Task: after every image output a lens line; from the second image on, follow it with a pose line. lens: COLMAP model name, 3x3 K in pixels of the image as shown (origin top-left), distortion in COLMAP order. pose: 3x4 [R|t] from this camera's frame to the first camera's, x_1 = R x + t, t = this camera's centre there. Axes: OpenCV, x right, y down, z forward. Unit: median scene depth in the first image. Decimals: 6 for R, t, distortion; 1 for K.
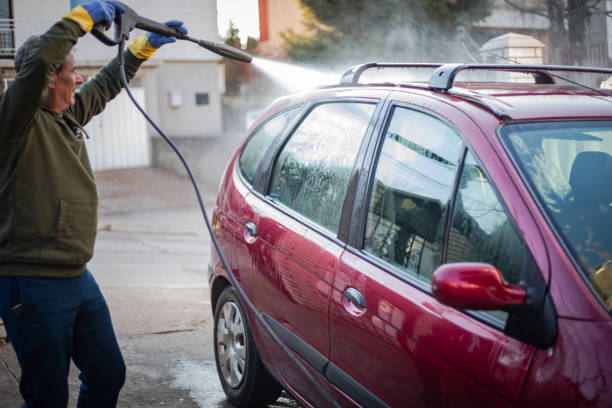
lens RADIAL K [[952.1, 0, 306.0], [0, 952.1, 204.0], [0, 0, 1]] dist [-0.097762, -0.027330]
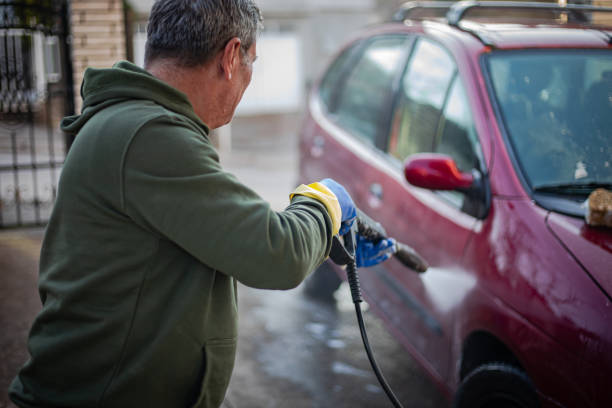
lens RADIAL K [[941.3, 0, 306.0], [0, 941.3, 204.0], [0, 0, 1]] dist [-0.095425, -0.060822]
pose [[0.983481, 0.033000, -0.177976, 0.164249], [-0.023705, 0.998254, 0.054104, 0.045435], [0.179451, -0.048991, 0.982546, -0.204320]]
